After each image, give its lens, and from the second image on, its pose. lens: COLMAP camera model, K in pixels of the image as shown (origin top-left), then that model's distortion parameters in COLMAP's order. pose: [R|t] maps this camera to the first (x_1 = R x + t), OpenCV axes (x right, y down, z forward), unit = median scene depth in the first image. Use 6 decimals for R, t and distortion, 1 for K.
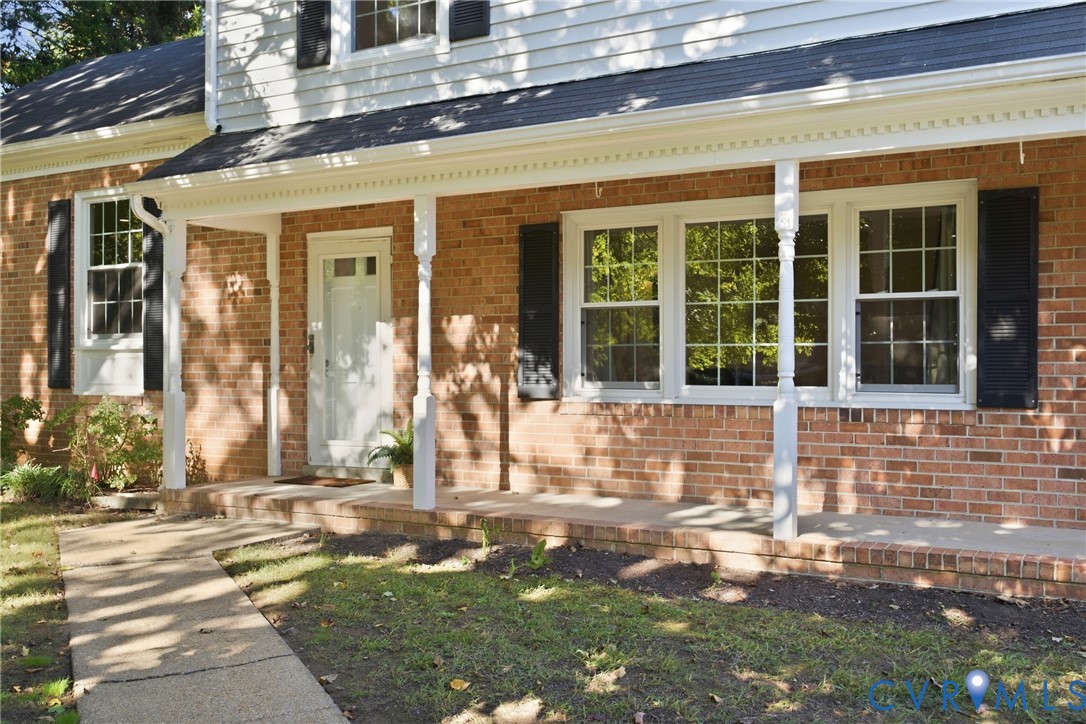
lens RADIAL K [[1047.1, 0, 543.1], [0, 1047.1, 363.4], [0, 0, 1]] dist [-0.028689, 0.000000]
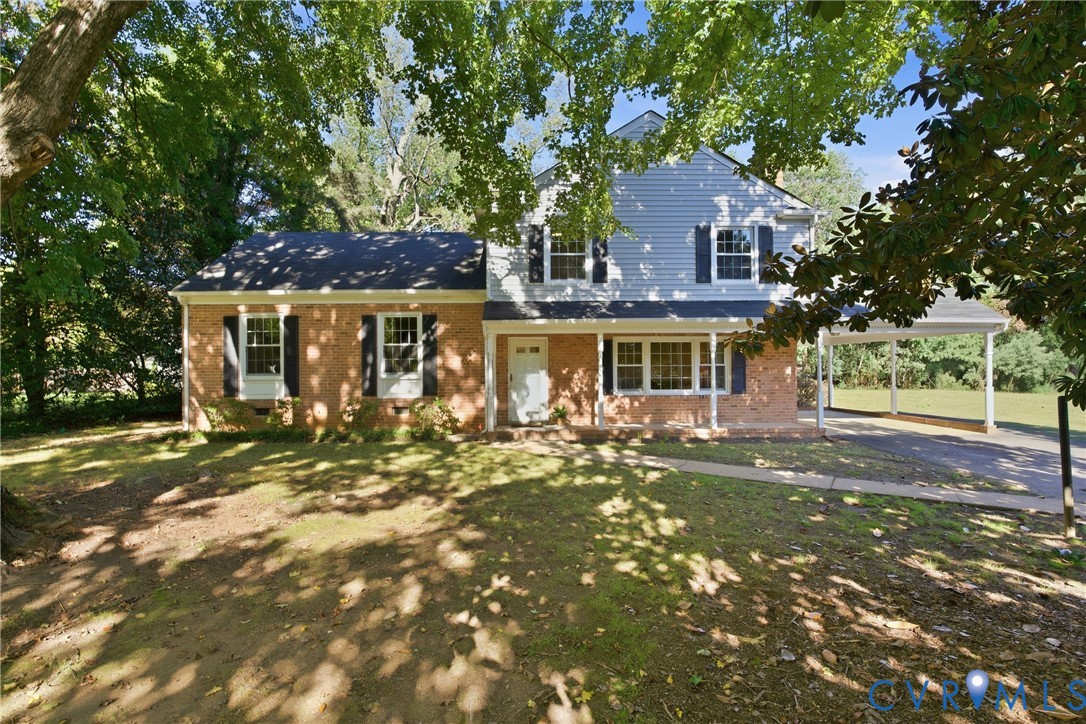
lens RADIAL K [[505.2, 0, 544.0], [0, 505.2, 363.4], [0, 0, 1]] dist [0.000977, 0.000012]
pose [[0.860837, 0.003030, 0.508872, -0.881441], [0.006608, 0.999831, -0.017132, -0.034287], [-0.508838, 0.018110, 0.860672, -0.214874]]
